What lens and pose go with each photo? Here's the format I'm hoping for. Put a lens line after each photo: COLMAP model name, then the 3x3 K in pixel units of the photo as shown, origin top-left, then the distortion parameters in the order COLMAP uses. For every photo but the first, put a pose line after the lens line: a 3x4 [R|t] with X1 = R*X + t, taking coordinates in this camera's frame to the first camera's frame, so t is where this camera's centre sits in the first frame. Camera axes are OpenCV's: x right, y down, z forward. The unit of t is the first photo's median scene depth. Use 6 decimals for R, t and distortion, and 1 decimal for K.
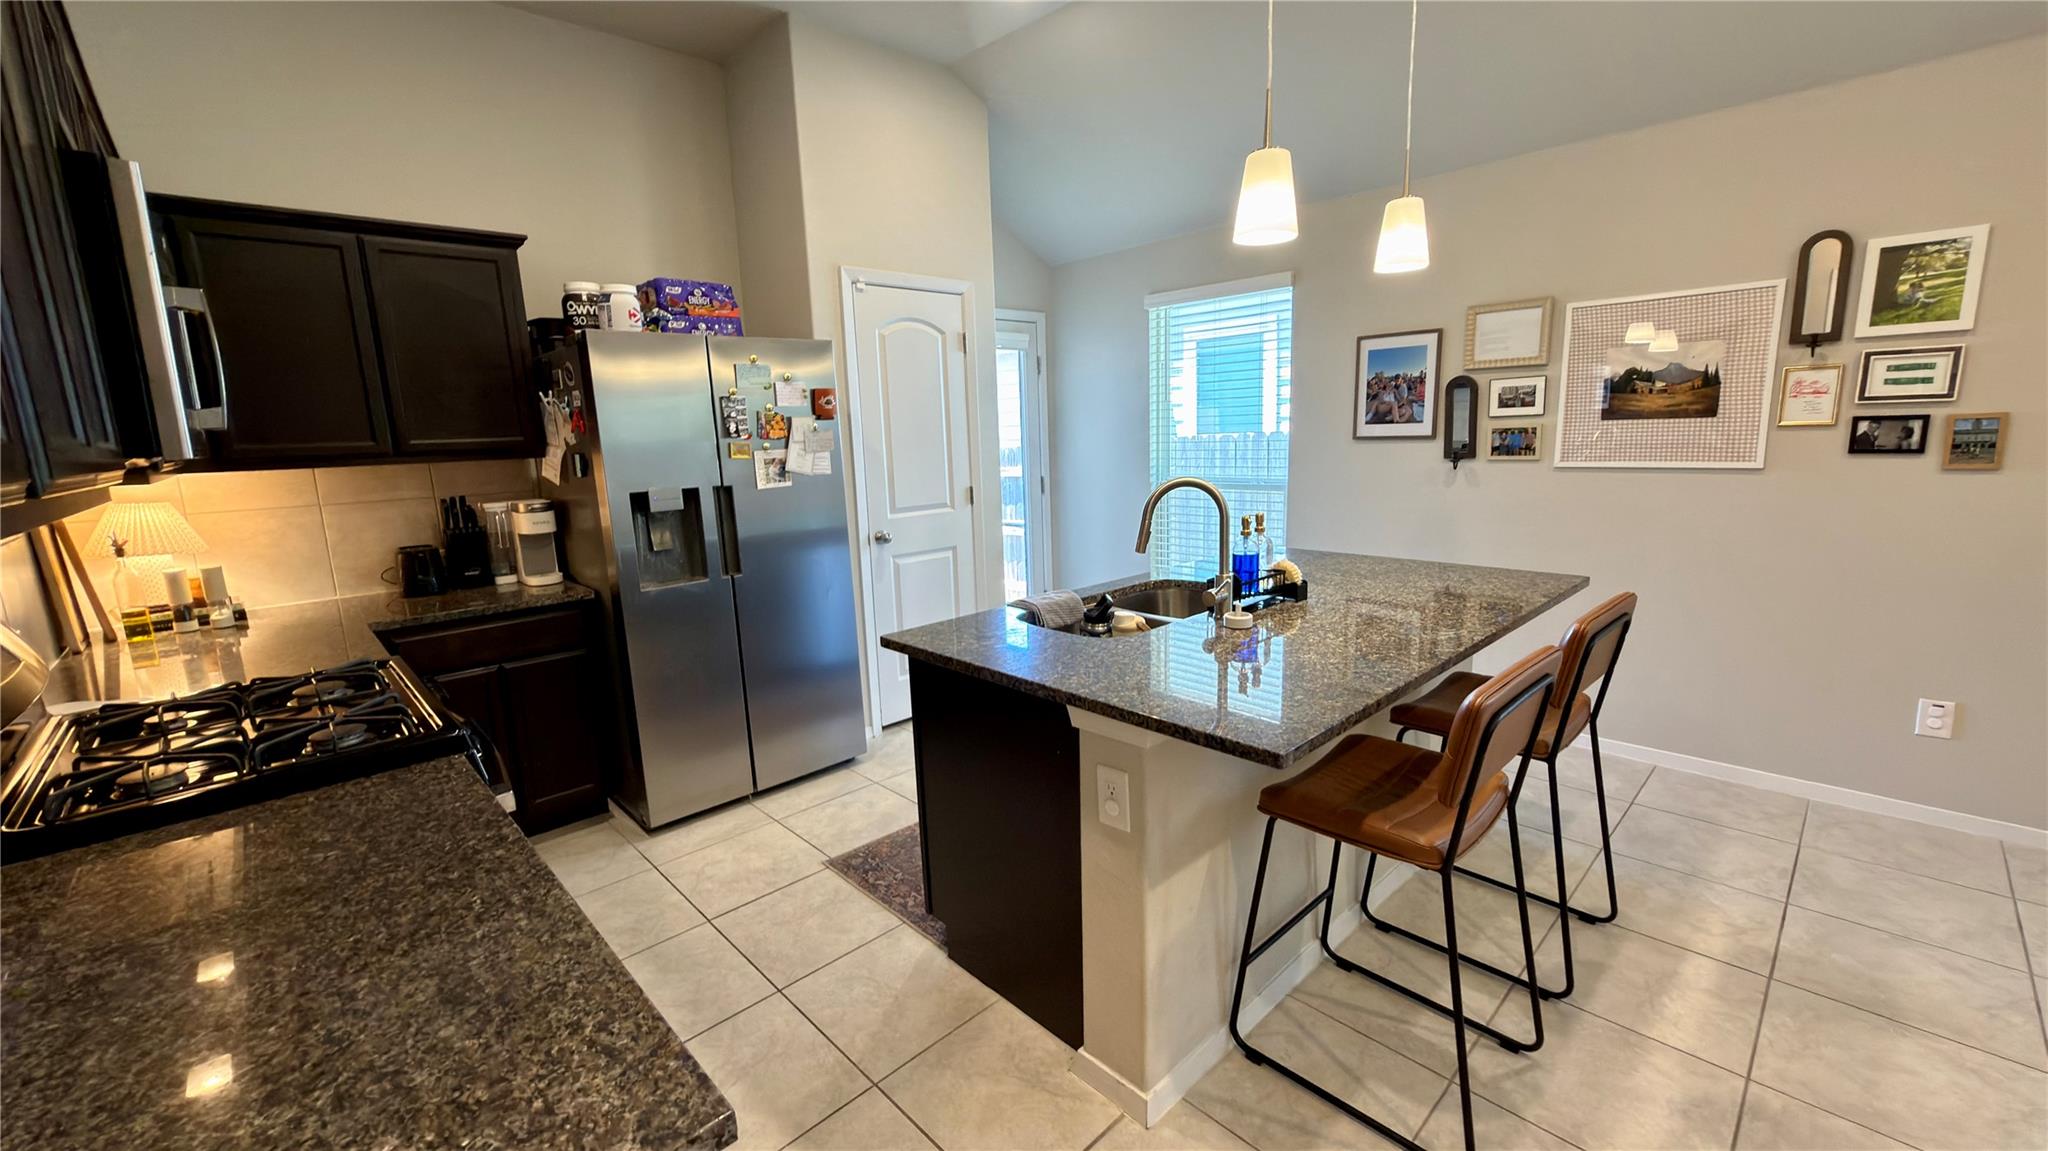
lens RADIAL K [[820.9, 0, 1034.2], [0, 820.9, 576.4], [0, 0, 1]] dist [-0.002305, 0.001580]
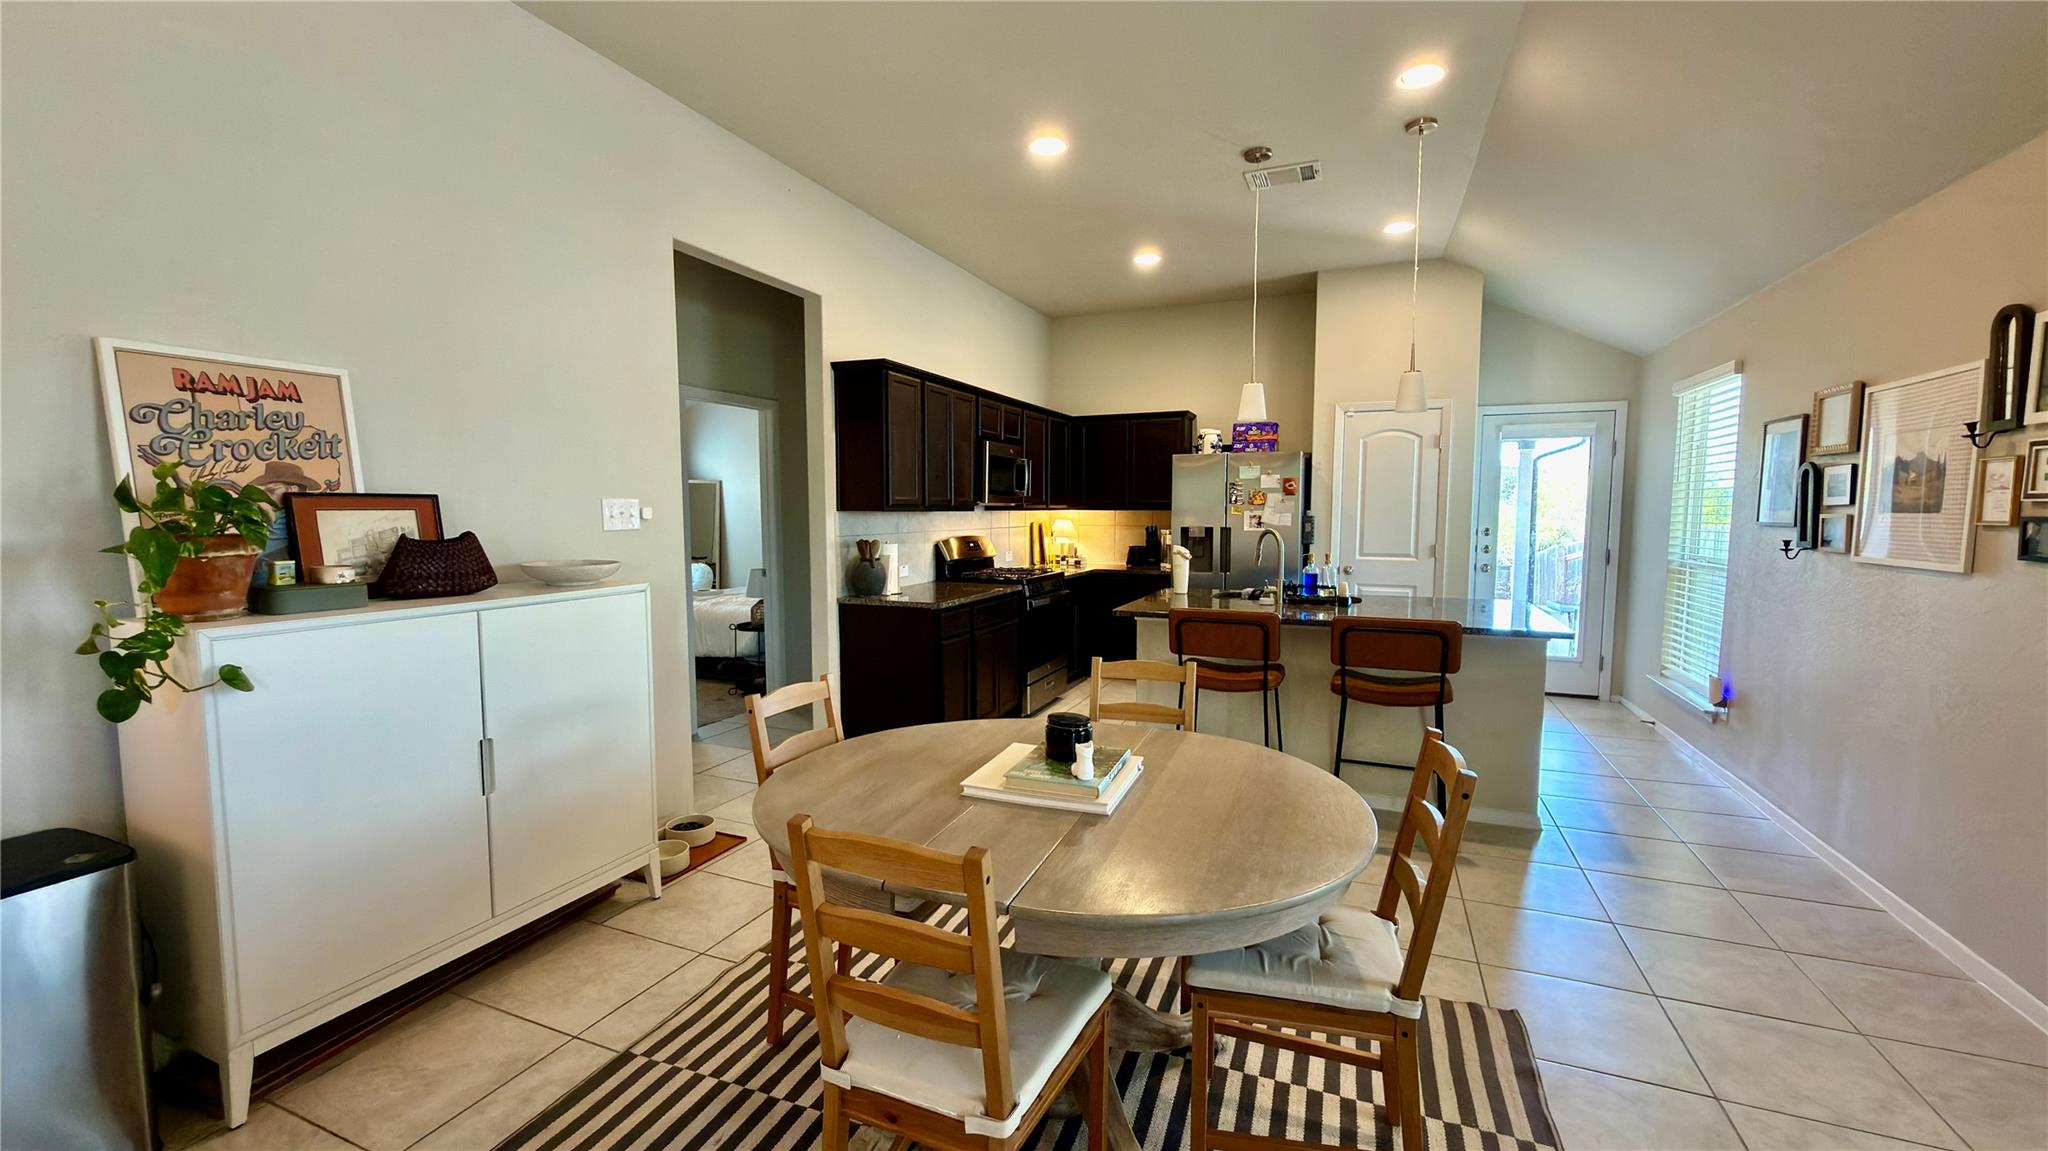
lens RADIAL K [[820.9, 0, 1016.2], [0, 820.9, 577.9], [0, 0, 1]] dist [-0.002305, 0.001580]
pose [[0.389726, 0.112048, -0.914089, 1.209693], [-0.179974, 0.982699, 0.043726, 0.013357], [0.903174, 0.147471, 0.403149, -0.230067]]
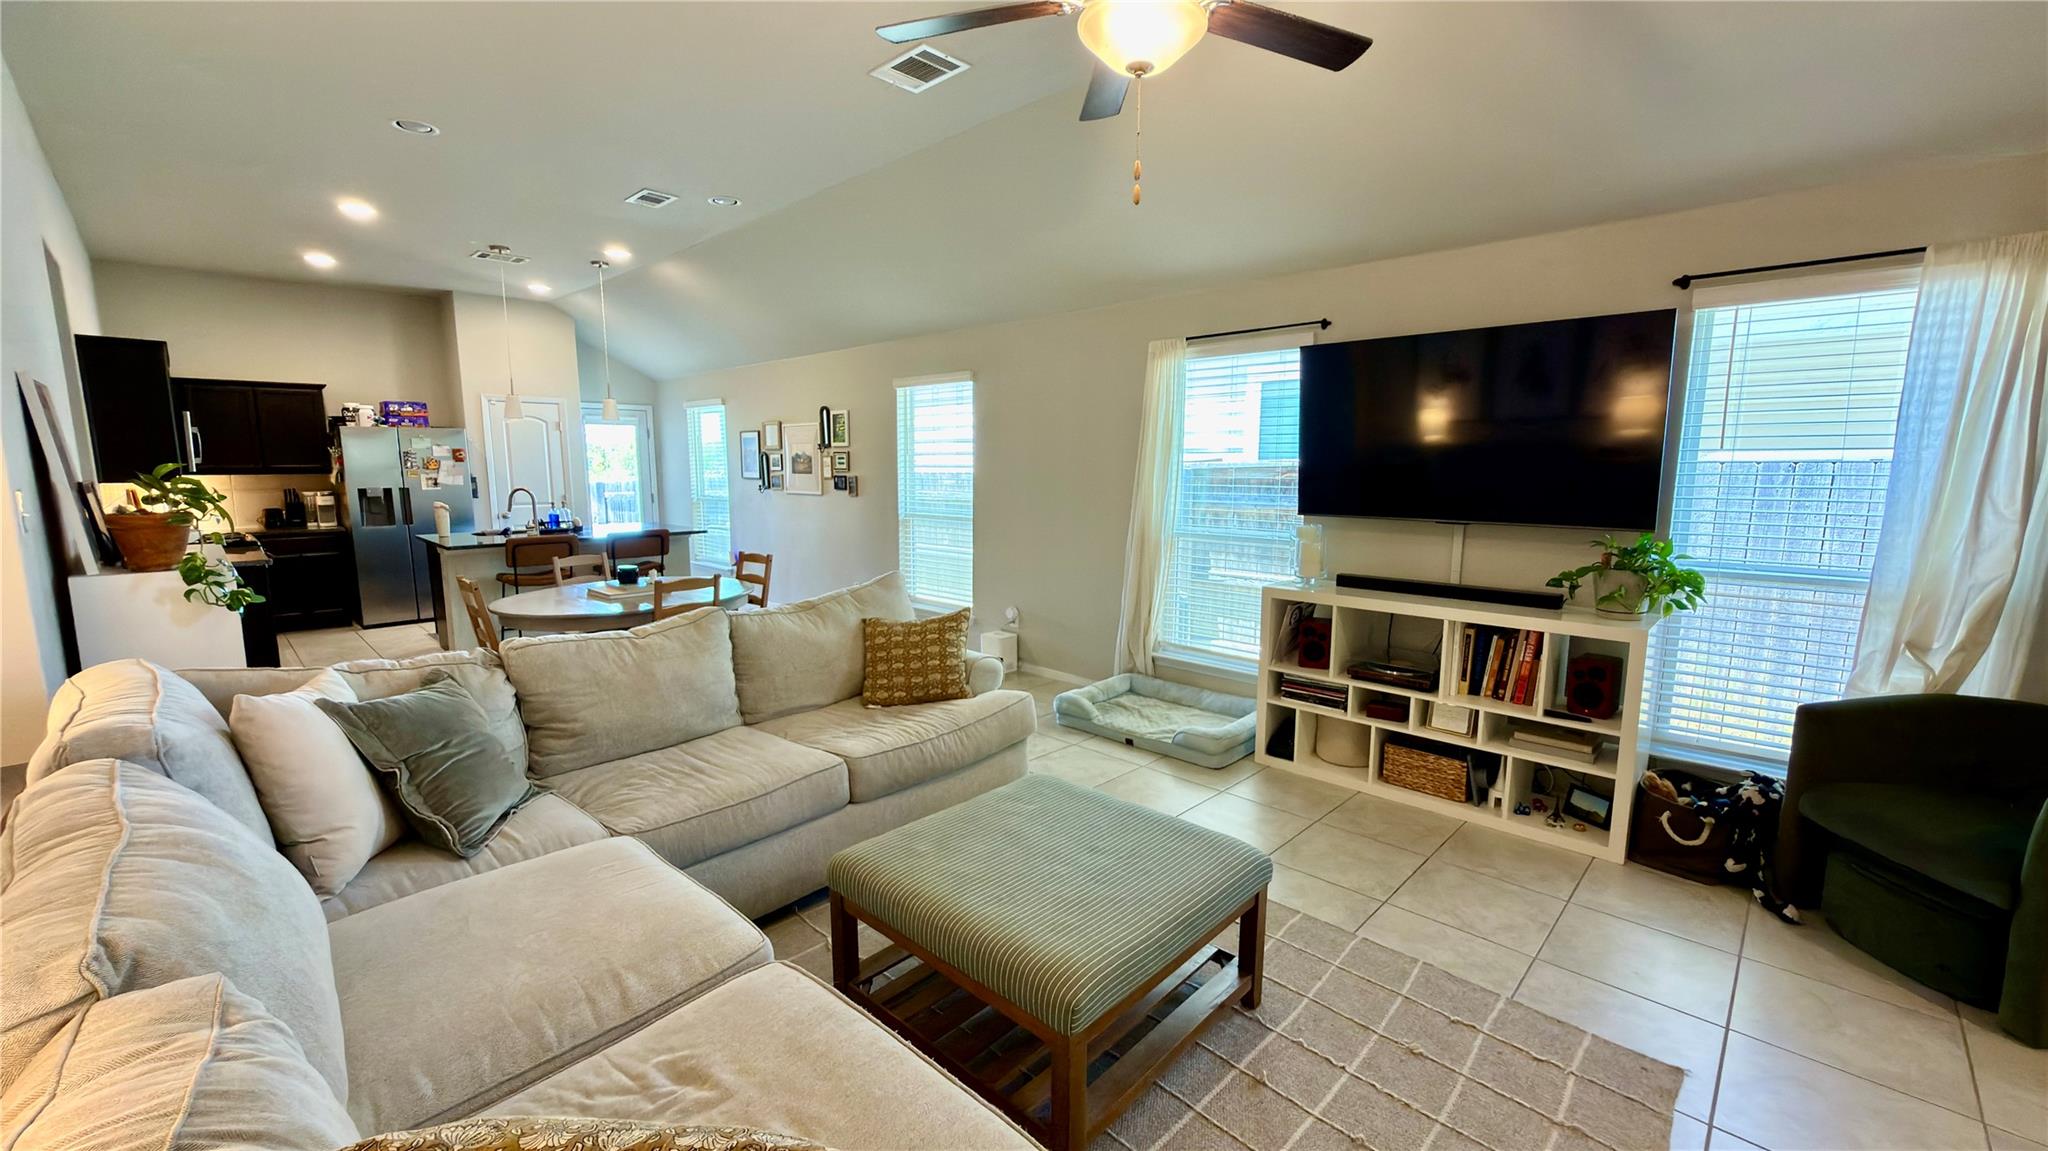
lens RADIAL K [[820.9, 0, 1030.0], [0, 820.9, 576.0], [0, 0, 1]] dist [-0.002305, 0.001580]
pose [[0.998734, 0.029897, 0.040455, 1.351757], [-0.028230, 0.998754, -0.041158, 0.193958], [-0.041635, 0.039964, 0.998333, -1.464138]]
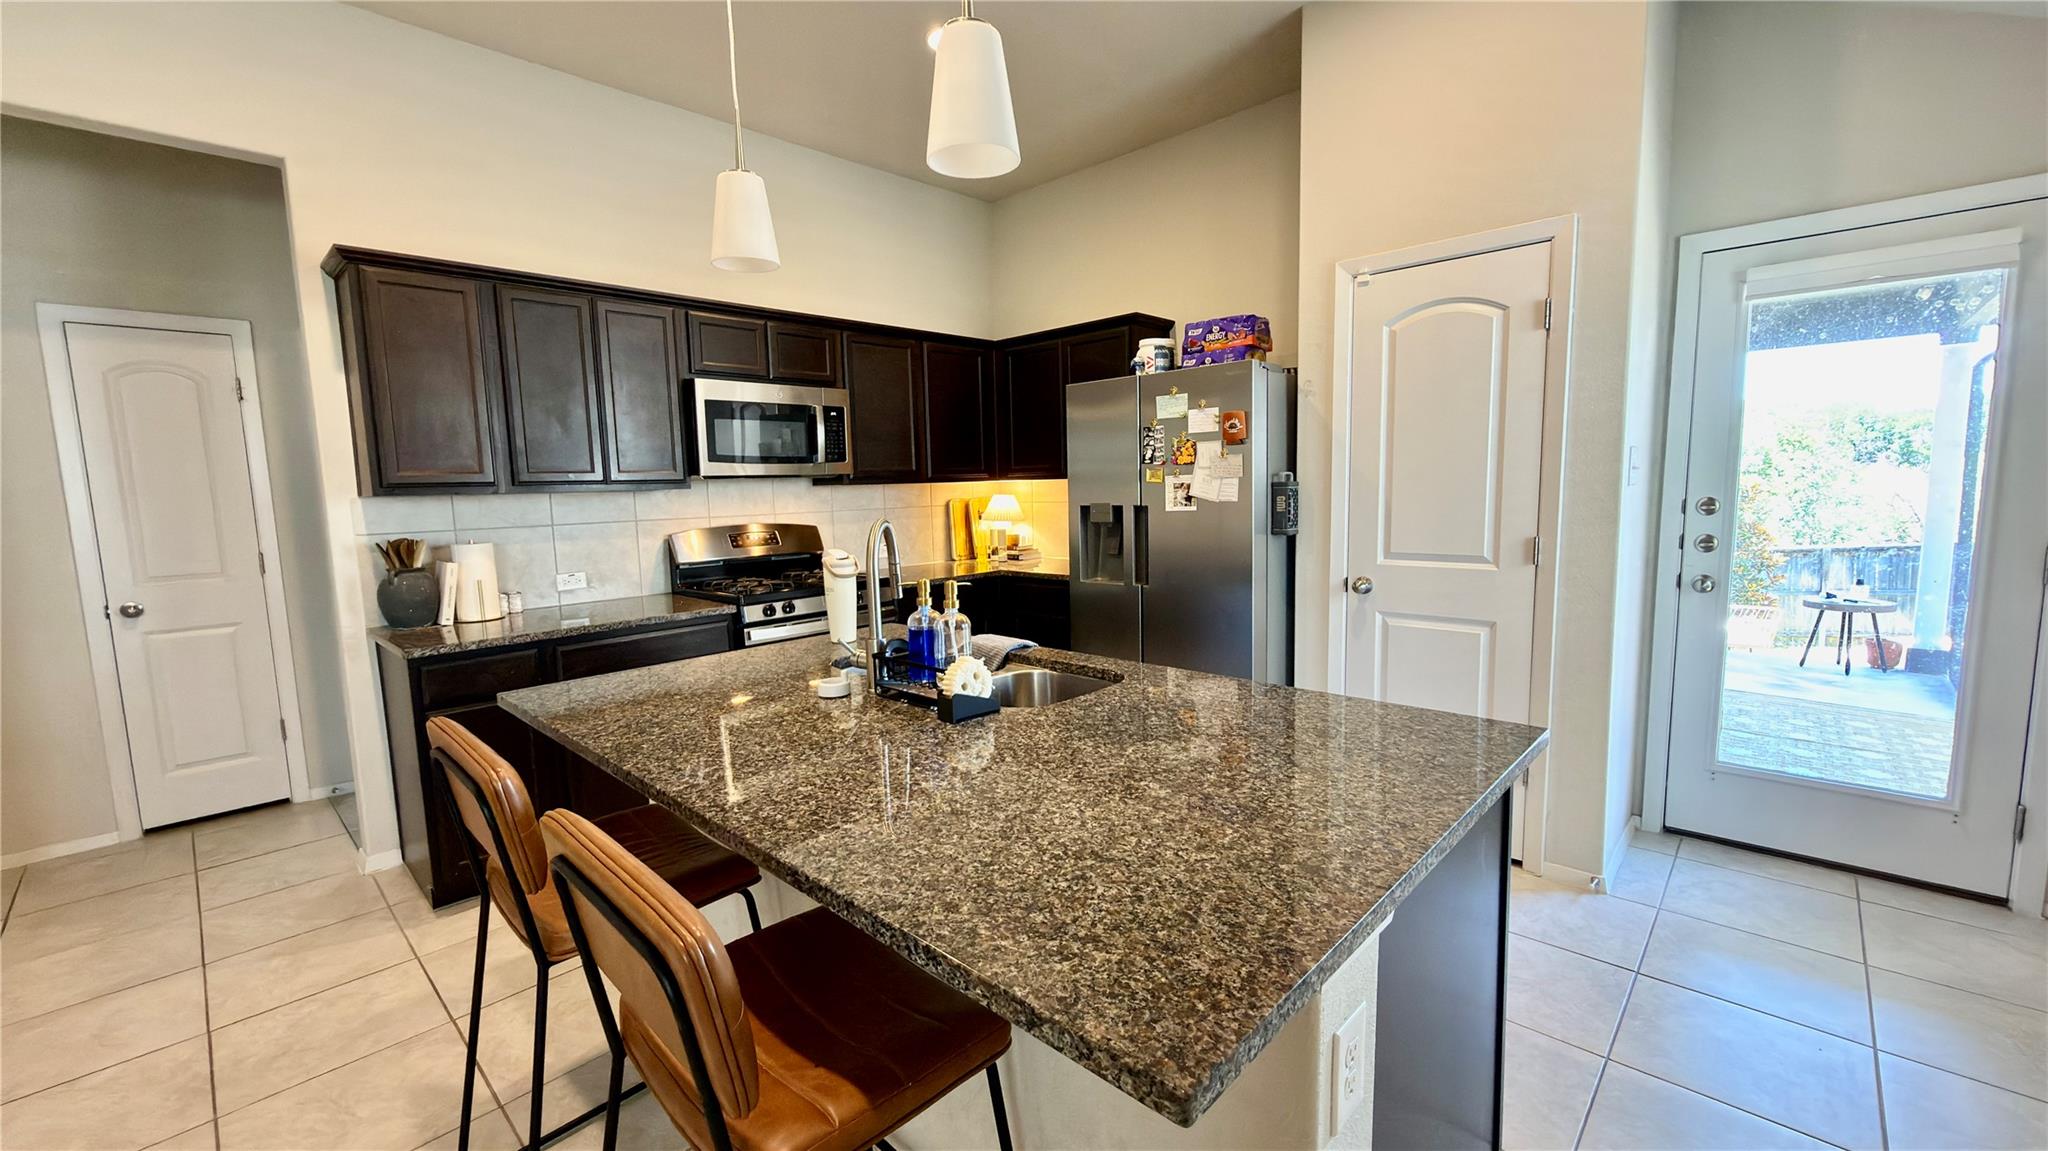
lens RADIAL K [[820.9, 0, 1023.1], [0, 820.9, 574.5], [0, 0, 1]] dist [-0.002305, 0.001580]
pose [[0.038955, 0.144188, -0.988783, 0.728951], [-0.156020, 0.978276, 0.136509, -0.142274], [0.986986, 0.148952, 0.060605, 0.760483]]
